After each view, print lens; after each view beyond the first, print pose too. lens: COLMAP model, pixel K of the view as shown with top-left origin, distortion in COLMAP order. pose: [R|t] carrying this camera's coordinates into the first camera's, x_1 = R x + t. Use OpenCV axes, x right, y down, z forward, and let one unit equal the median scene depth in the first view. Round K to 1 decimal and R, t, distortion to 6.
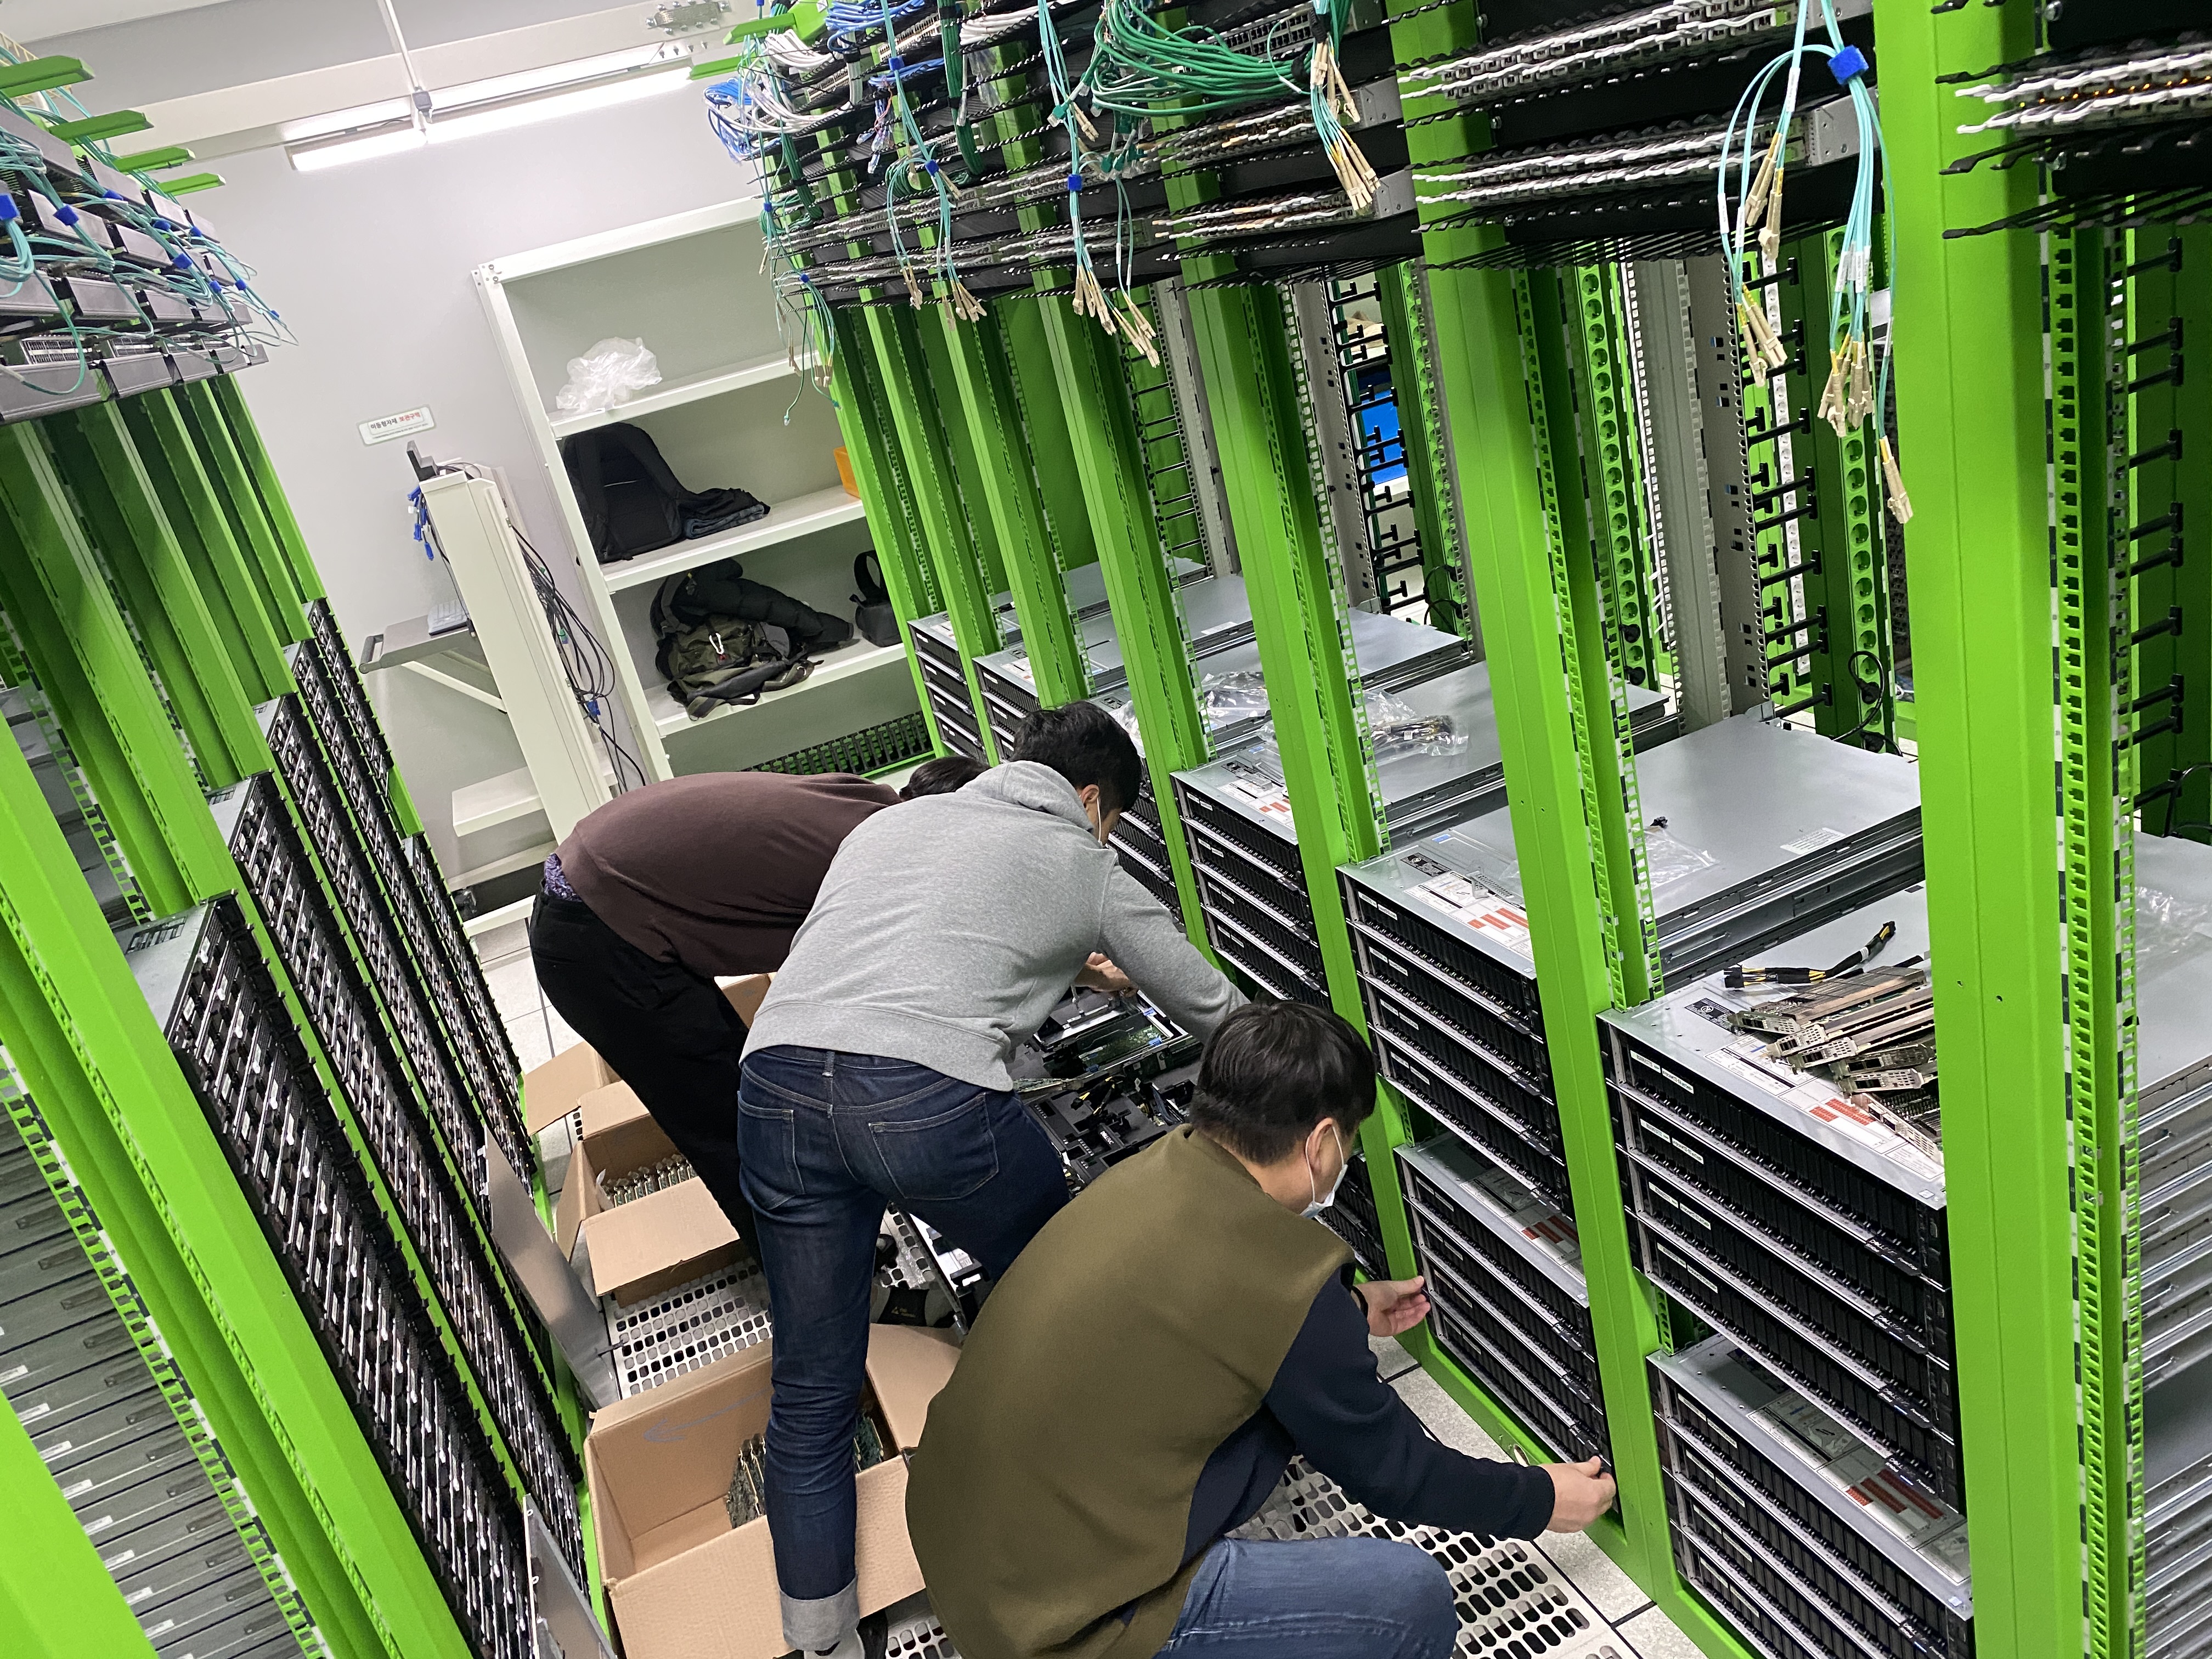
lens RADIAL K [[1682.5, 0, 1093.5], [0, 1682.5, 828.6], [0, 0, 1]] dist [-0.000613, 0.036245]
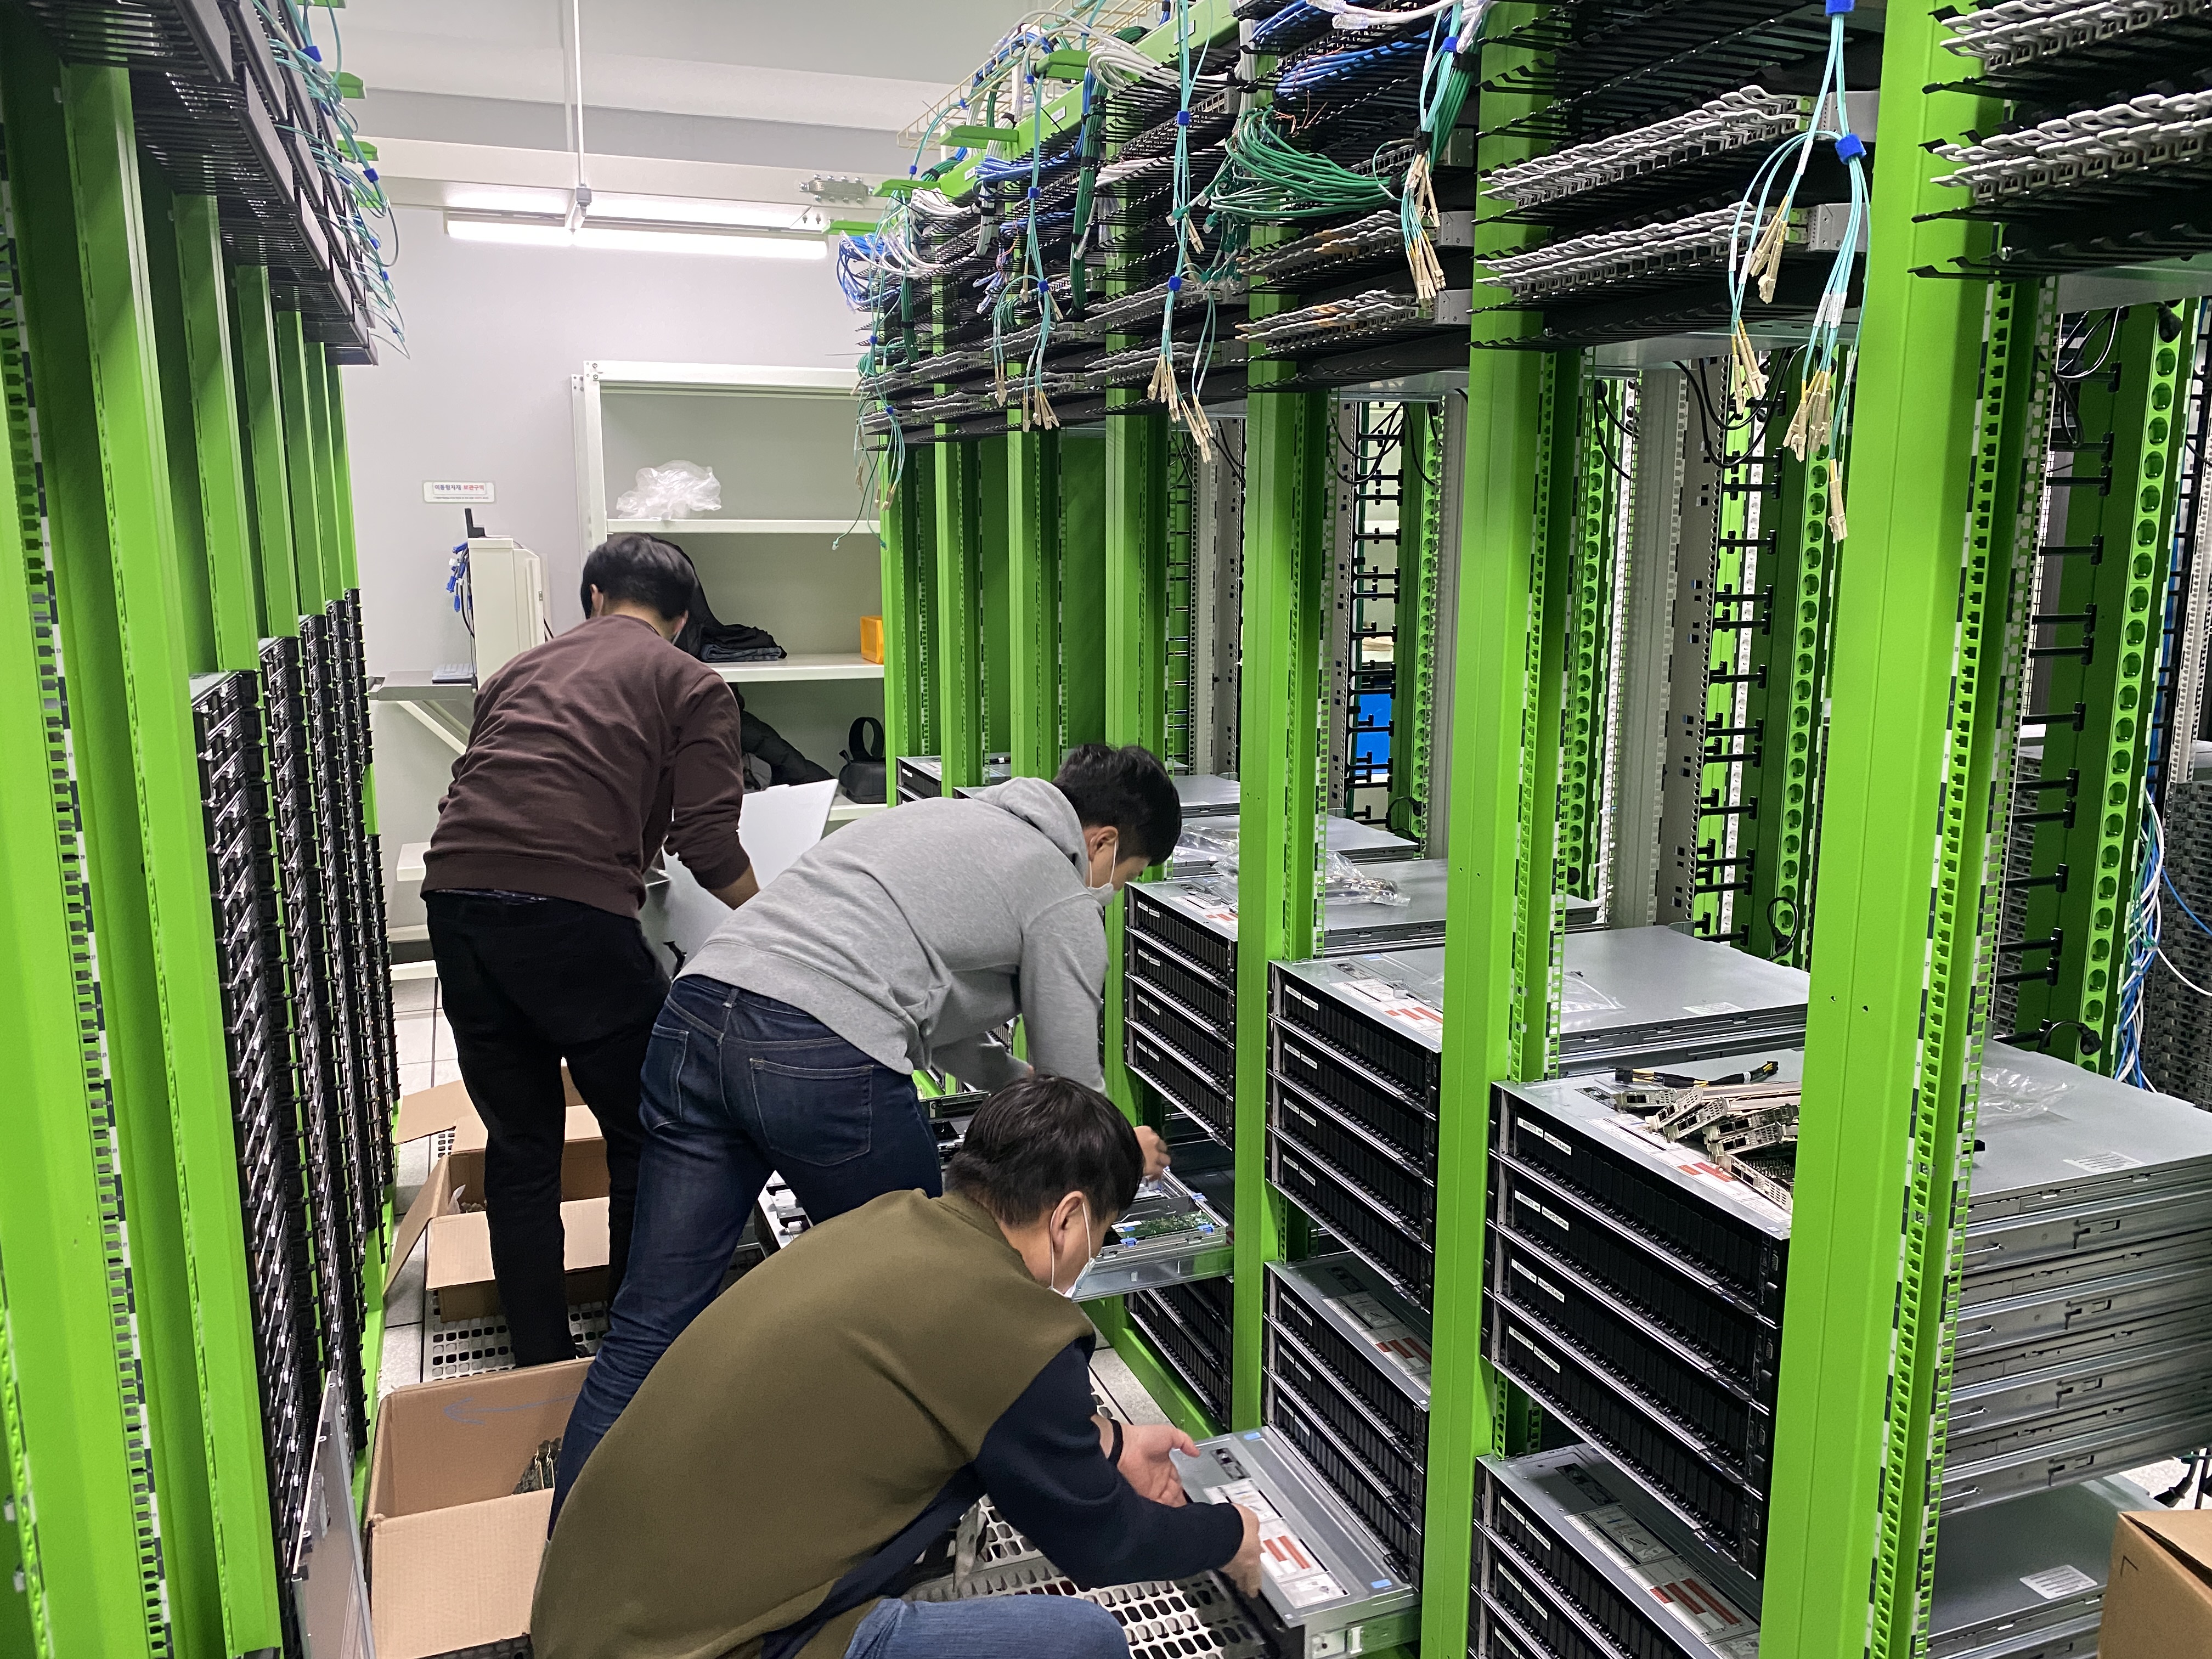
lens RADIAL K [[1677.9, 0, 1106.0], [0, 1677.9, 829.5], [0, 0, 1]] dist [0.026171, -0.001415]
pose [[0.972746, 0.230626, 0.024017, 0.001298], [-0.221866, 0.955860, -0.192633, 0.199148], [-0.067383, 0.182054, 0.980977, -0.043137]]
